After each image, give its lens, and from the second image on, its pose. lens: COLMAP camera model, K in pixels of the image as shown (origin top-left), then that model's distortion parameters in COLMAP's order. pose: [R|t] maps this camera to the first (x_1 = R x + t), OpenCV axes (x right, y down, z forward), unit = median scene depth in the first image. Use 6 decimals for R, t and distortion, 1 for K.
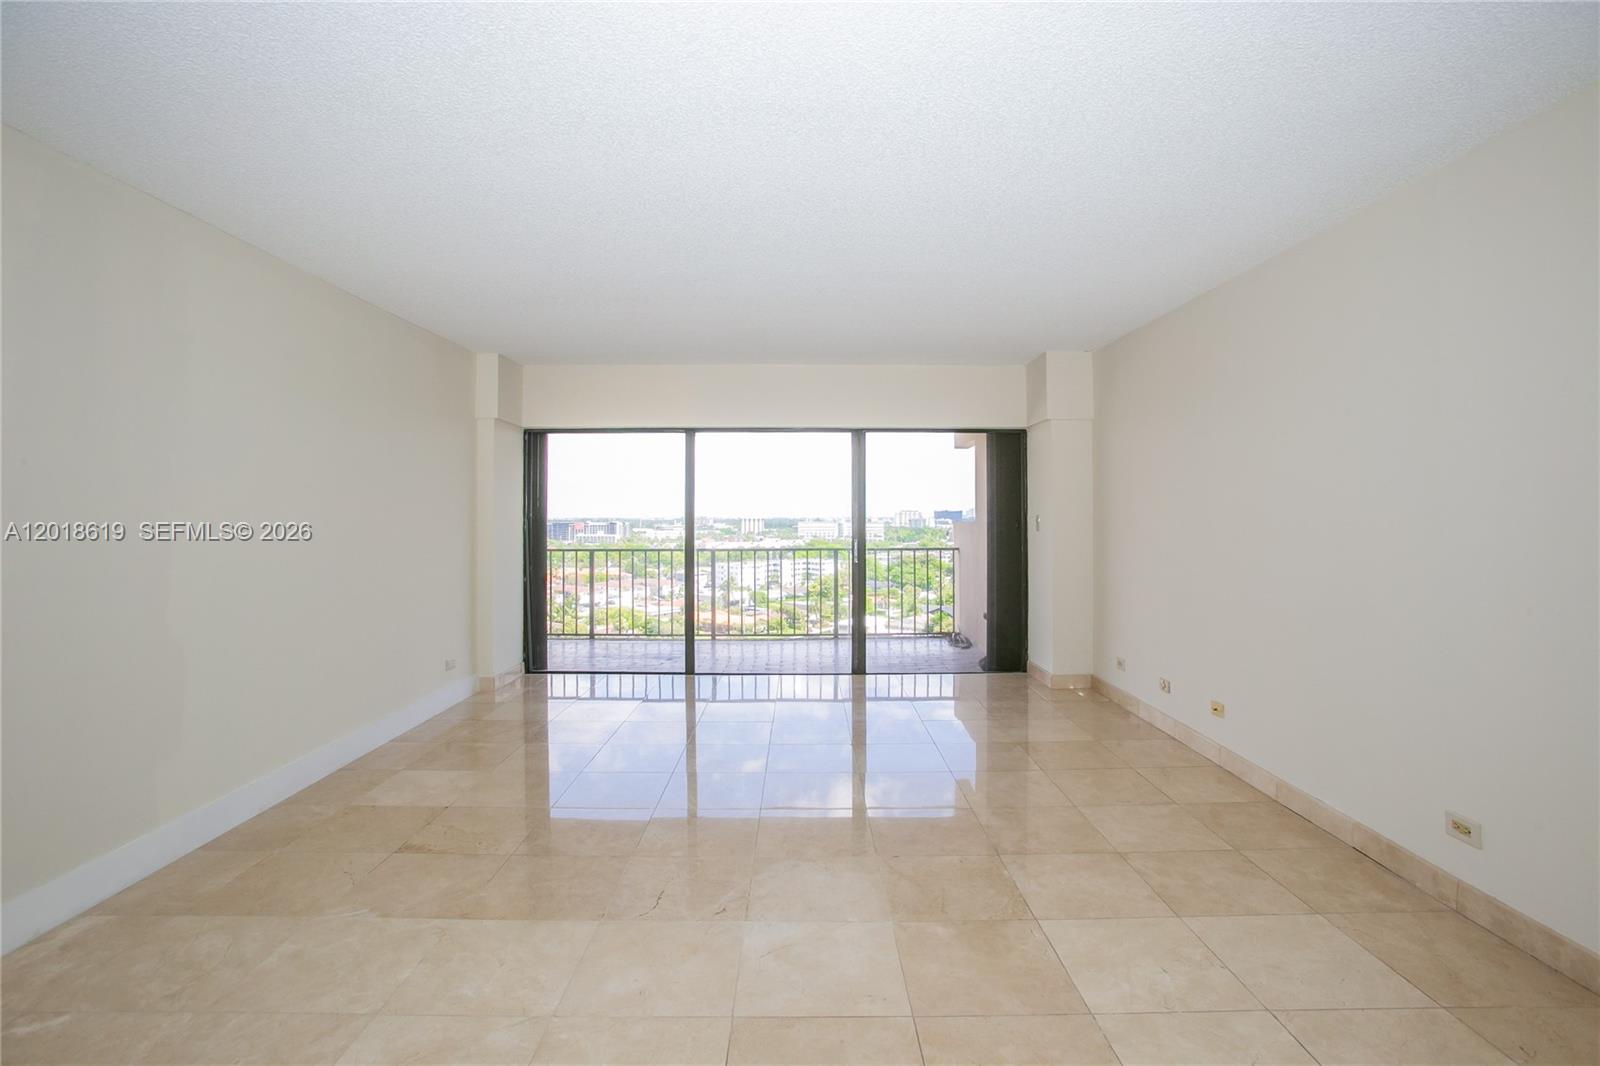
lens RADIAL K [[819.5, 0, 786.2], [0, 819.5, 536.3], [0, 0, 1]] dist [-0.080926, 0.043258]
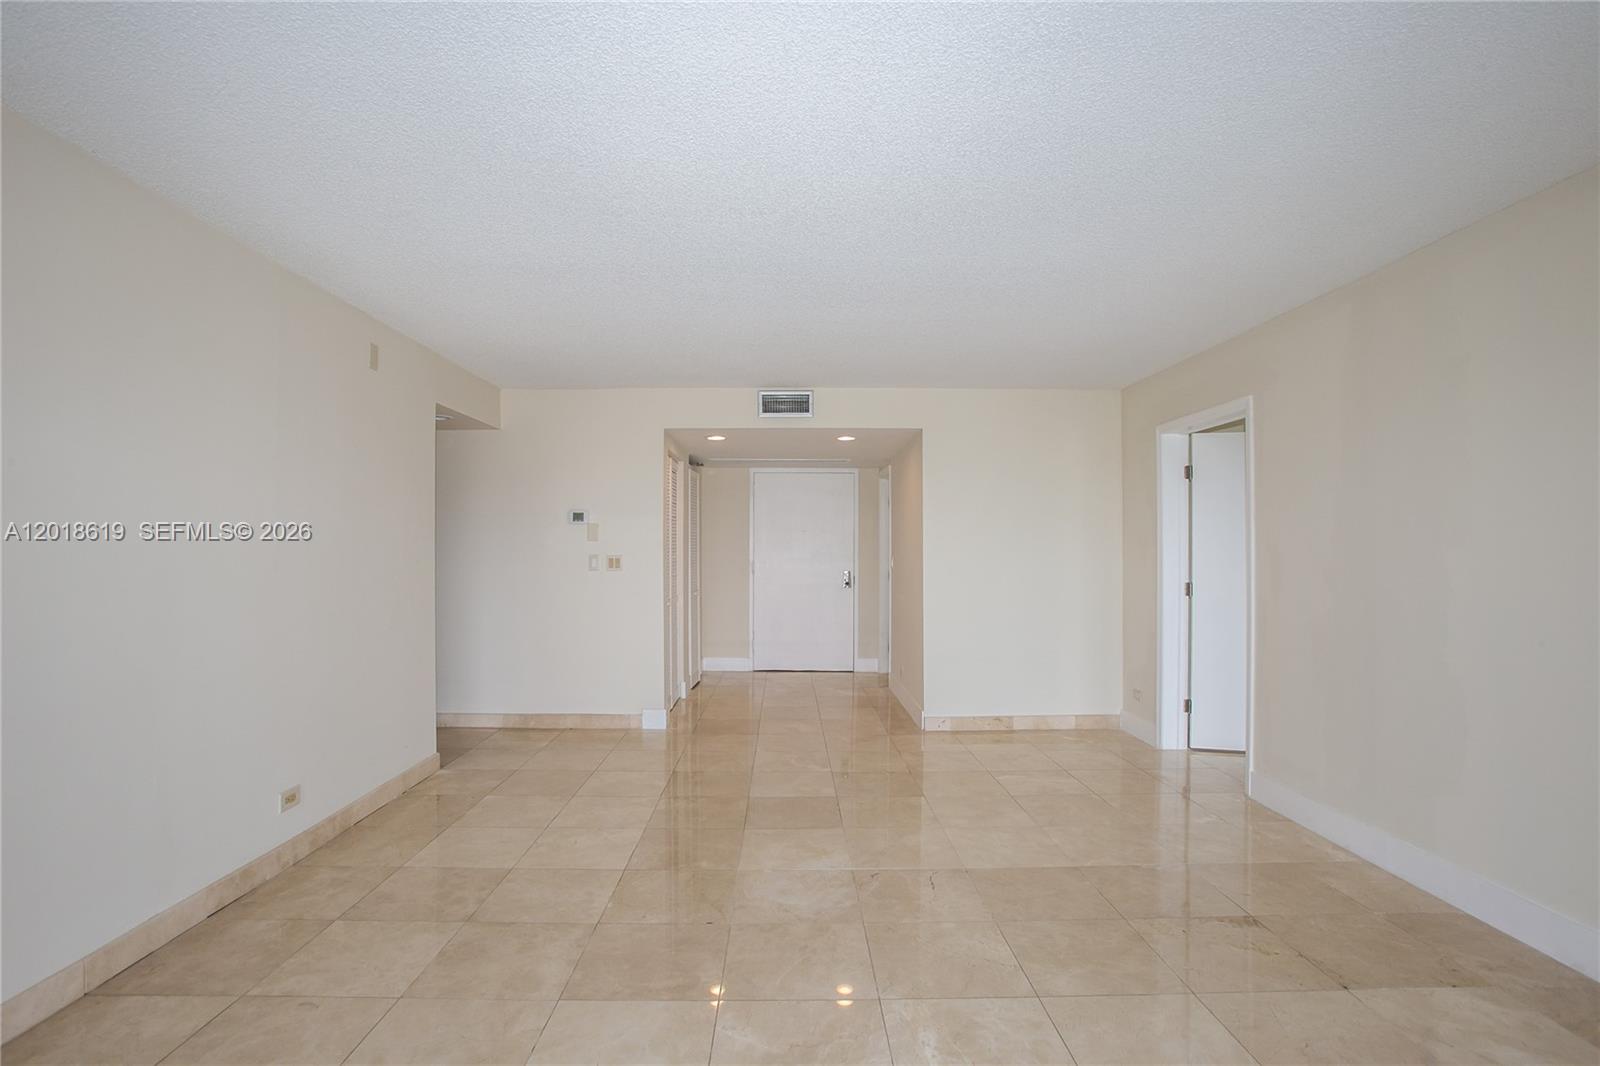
lens RADIAL K [[819.5, 0, 786.2], [0, 819.5, 536.3], [0, 0, 1]] dist [-0.080926, 0.043258]
pose [[-0.999797, 0.000425, -0.020151, 0.034041], [0.000276, 0.999972, 0.007437, -0.026107], [0.020153, 0.007430, -0.999769, 0.962504]]
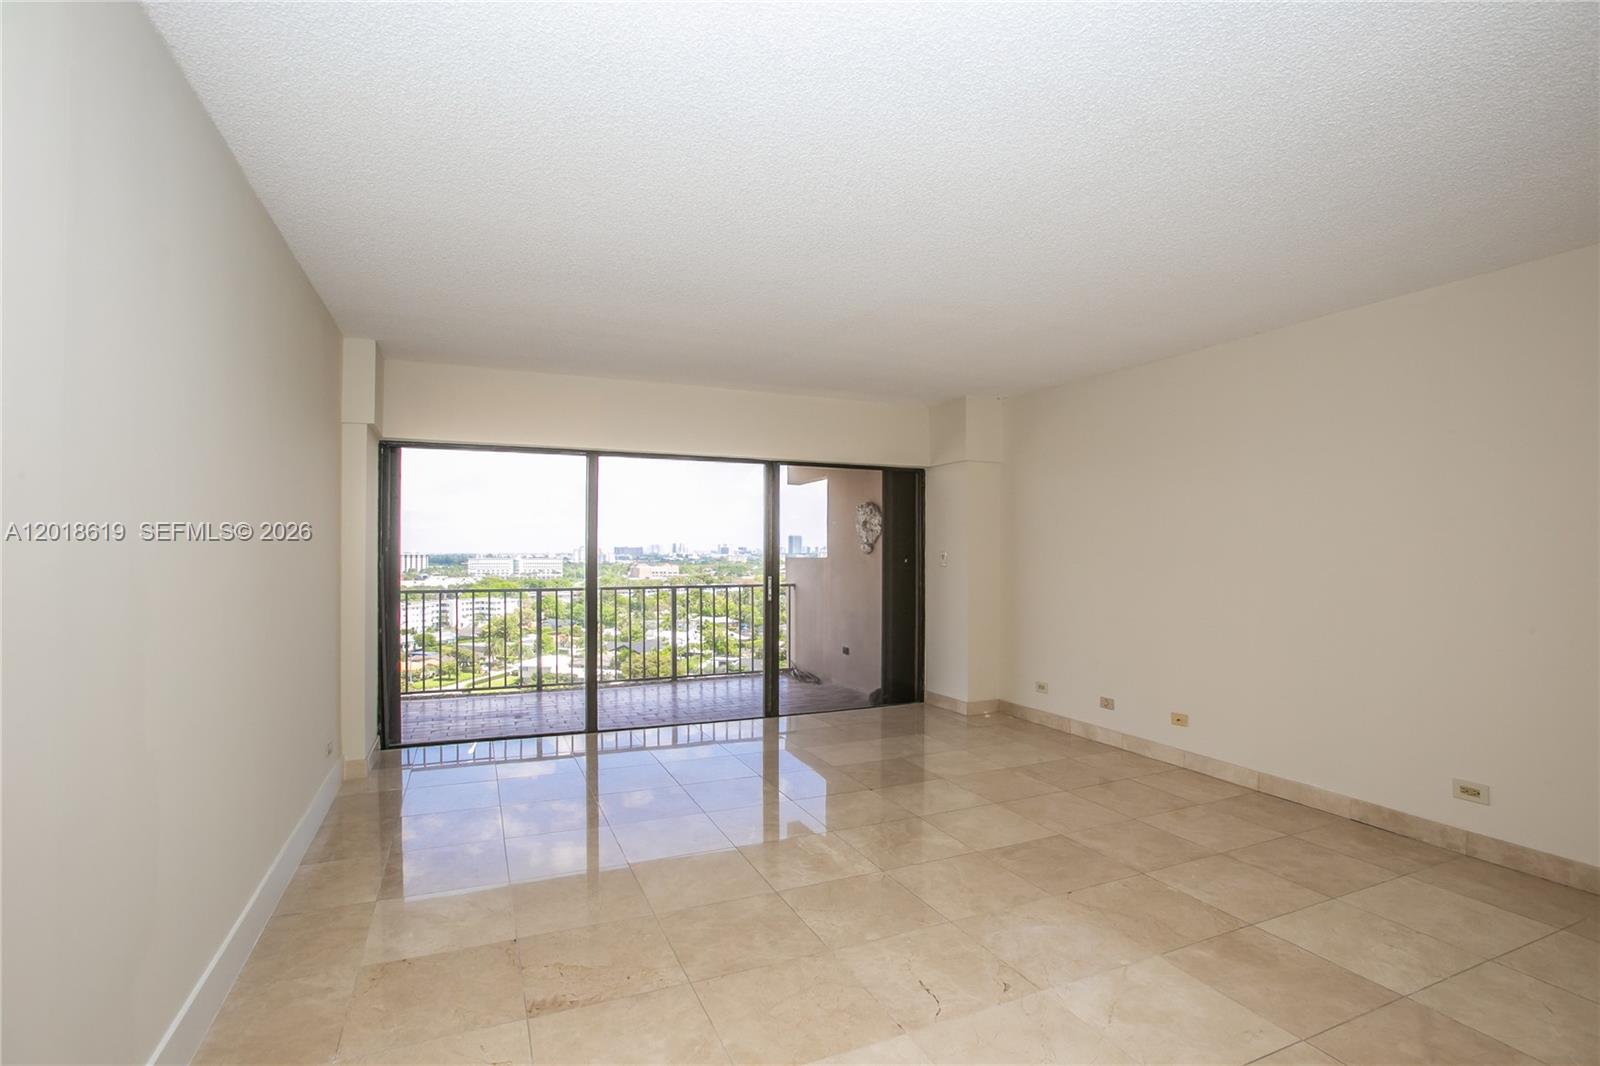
lens RADIAL K [[810.8, 0, 833.1], [0, 810.8, 572.1], [0, 0, 1]] dist [-0.081949, 0.052497]
pose [[0.898991, -0.007889, 0.437897, -0.278263], [0.007881, 0.999967, 0.001837, -0.002258], [-0.437897, 0.001799, 0.899023, 0.121381]]
